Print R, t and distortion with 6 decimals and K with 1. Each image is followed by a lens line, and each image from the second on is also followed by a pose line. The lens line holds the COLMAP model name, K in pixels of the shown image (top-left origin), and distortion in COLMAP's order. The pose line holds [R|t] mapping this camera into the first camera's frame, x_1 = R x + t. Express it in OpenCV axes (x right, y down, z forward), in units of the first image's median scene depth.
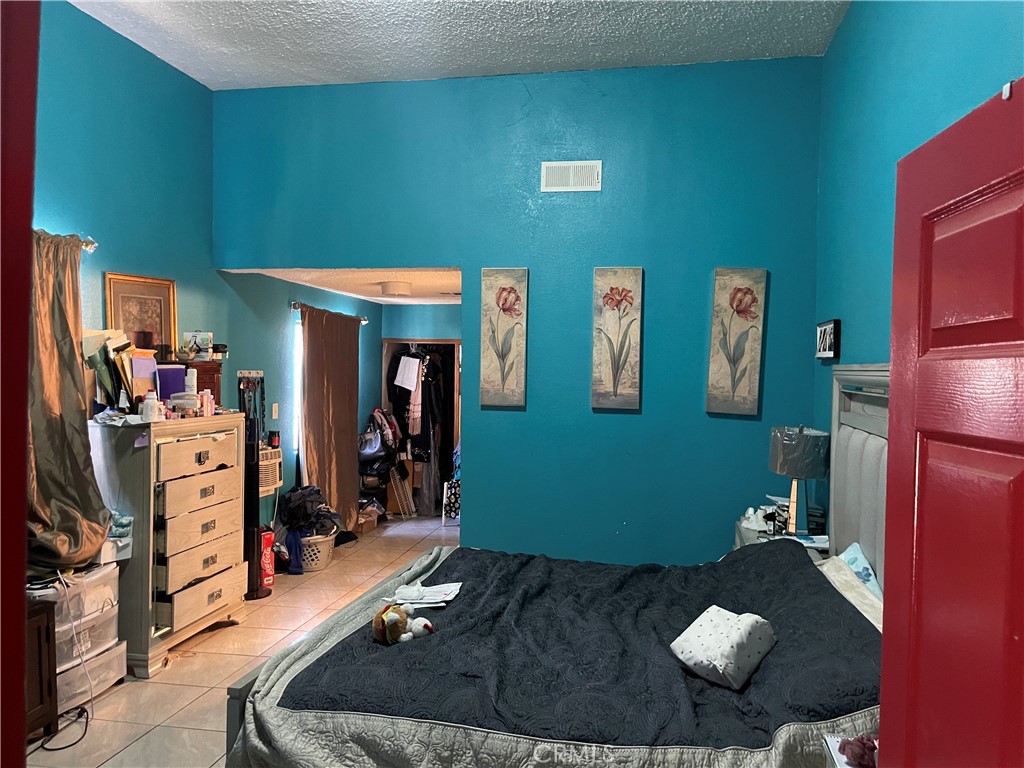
lens RADIAL K [[777.0, 0, 516.6], [0, 777.0, 380.0], [0, 0, 1]] dist [0.088785, -0.127683]
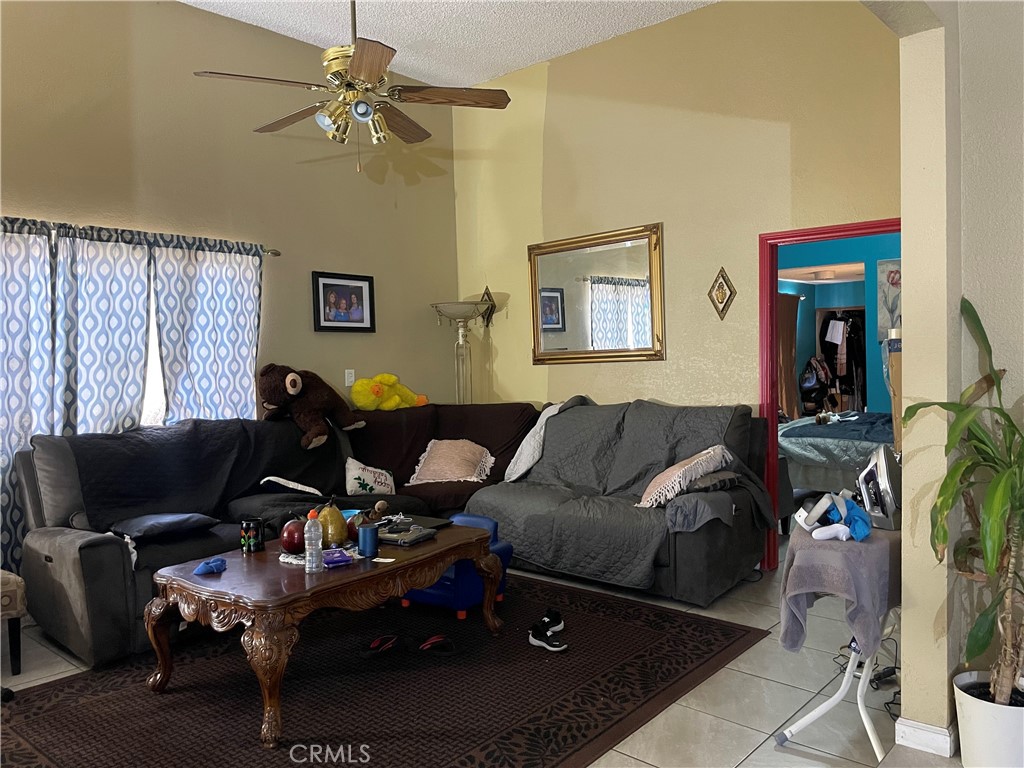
lens RADIAL K [[777.0, 0, 516.6], [0, 777.0, 380.0], [0, 0, 1]] dist [0.088785, -0.127683]
pose [[0.859853, -0.018793, -0.510195, 0.092247], [0.030474, 0.999430, 0.014546, 0.041505], [0.509631, -0.028056, 0.859936, -0.544356]]
